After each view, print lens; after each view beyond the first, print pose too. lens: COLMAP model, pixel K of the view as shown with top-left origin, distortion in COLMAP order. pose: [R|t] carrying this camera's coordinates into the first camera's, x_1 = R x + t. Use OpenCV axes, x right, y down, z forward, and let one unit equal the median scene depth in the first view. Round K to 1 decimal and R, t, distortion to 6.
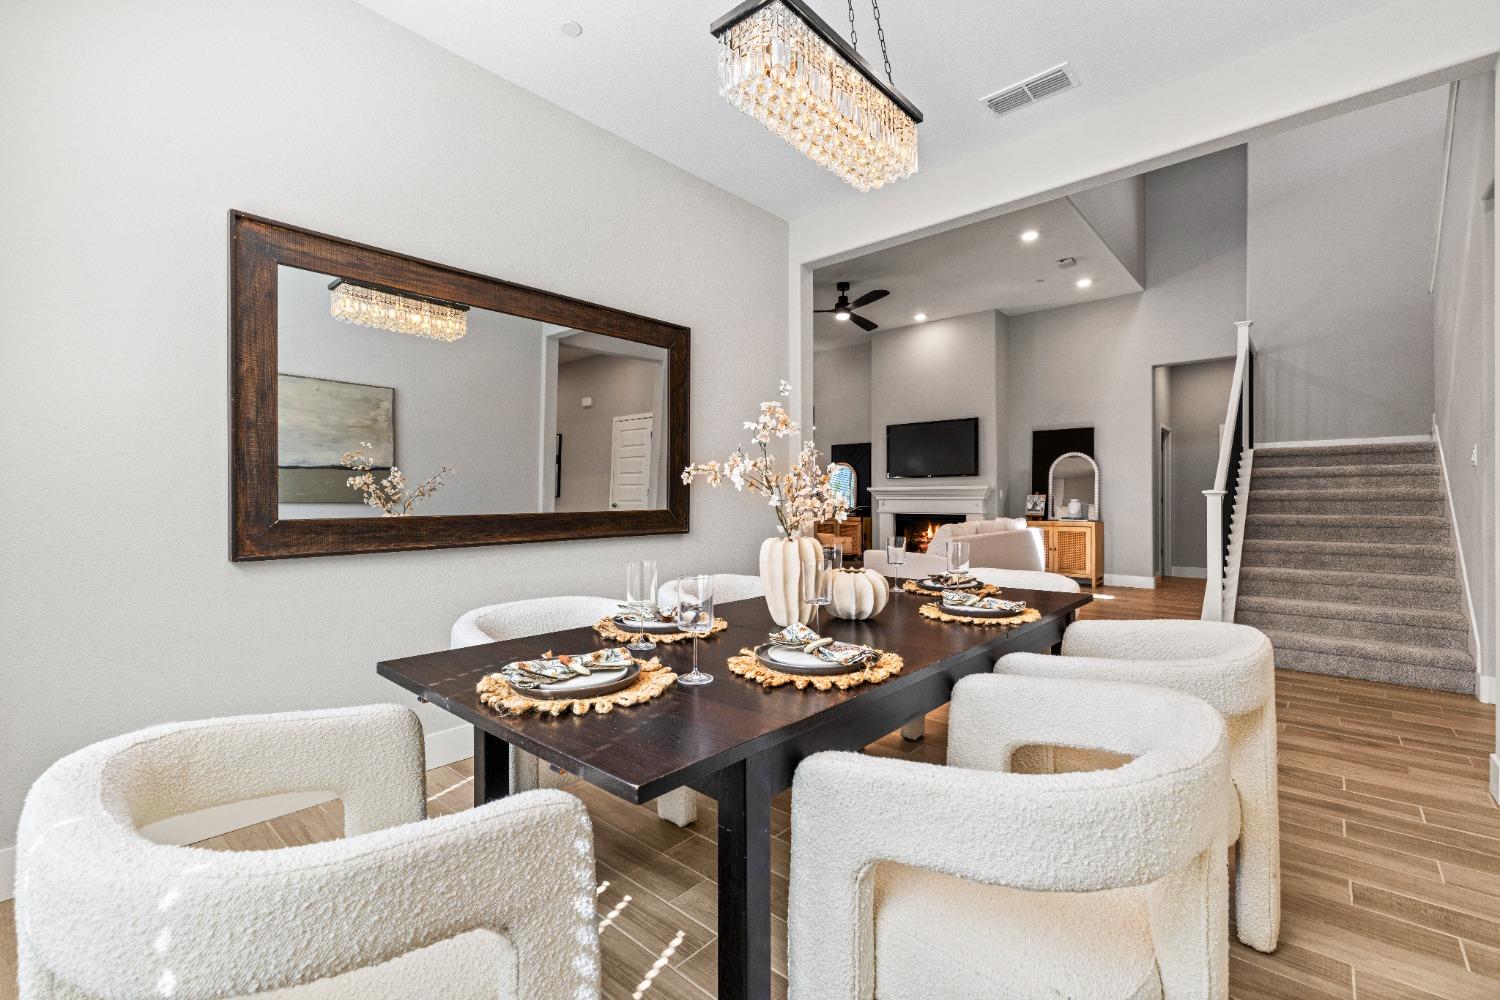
lens RADIAL K [[653.3, 0, 746.2], [0, 653.3, 495.6], [0, 0, 1]] dist [0.006179, -0.000597]
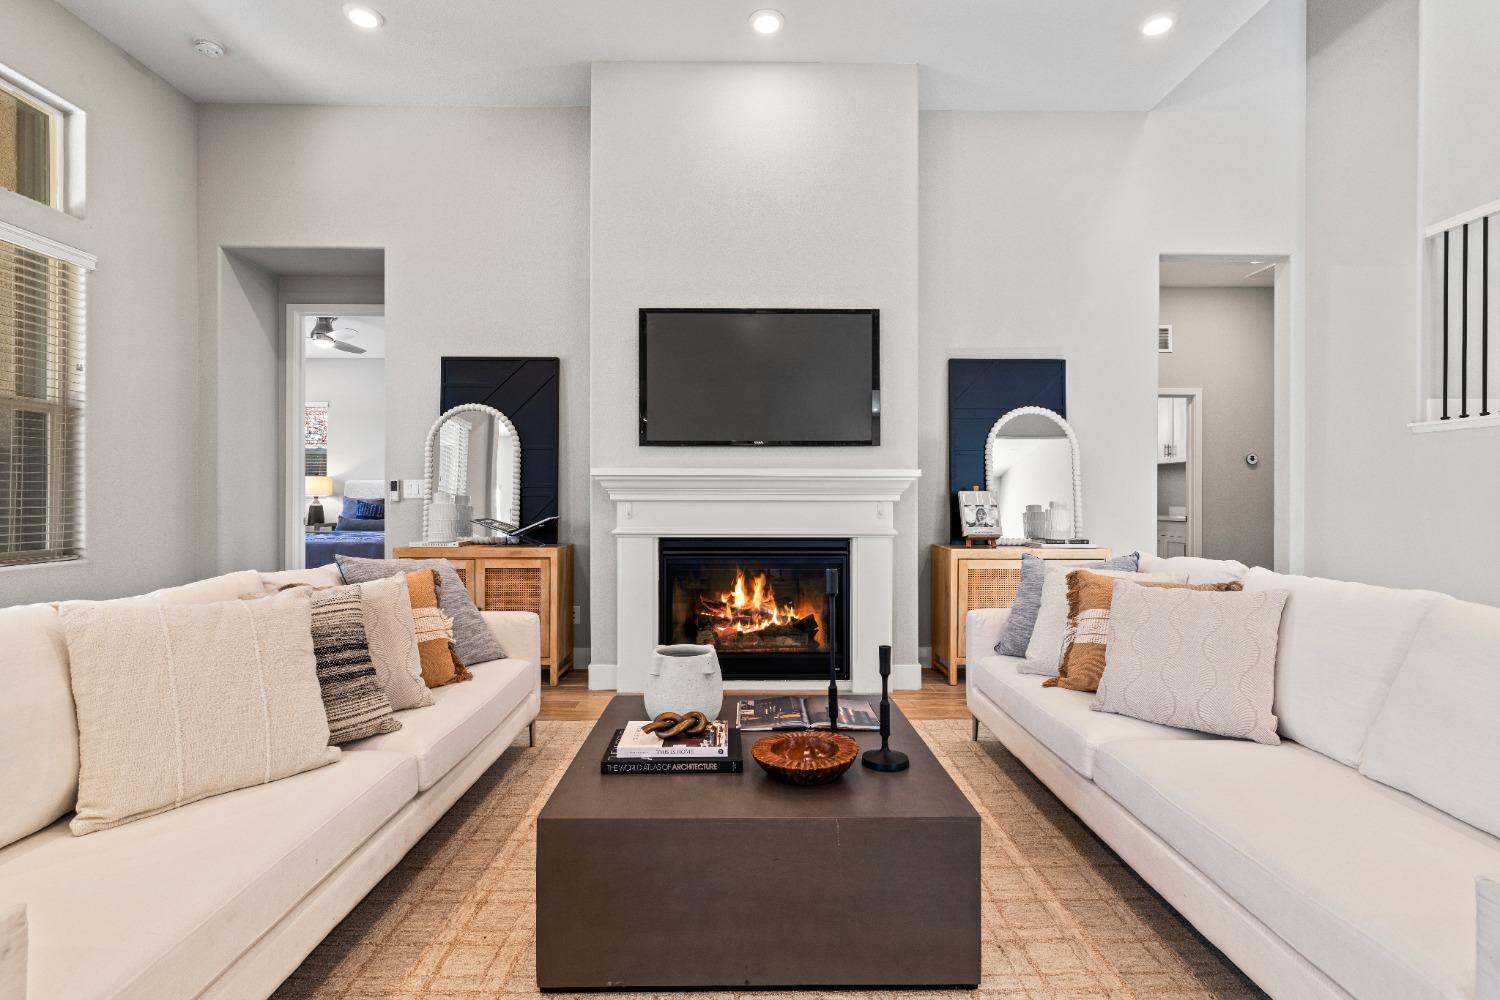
lens RADIAL K [[705.5, 0, 753.3], [0, 705.5, 494.9], [0, 0, 1]] dist [-0.000079, -0.000347]
pose [[0.741281, 0.003884, 0.671184, -0.012964], [-0.005372, 0.999986, 0.000146, 0.001927], [-0.671174, -0.003714, 0.741291, 0.710480]]
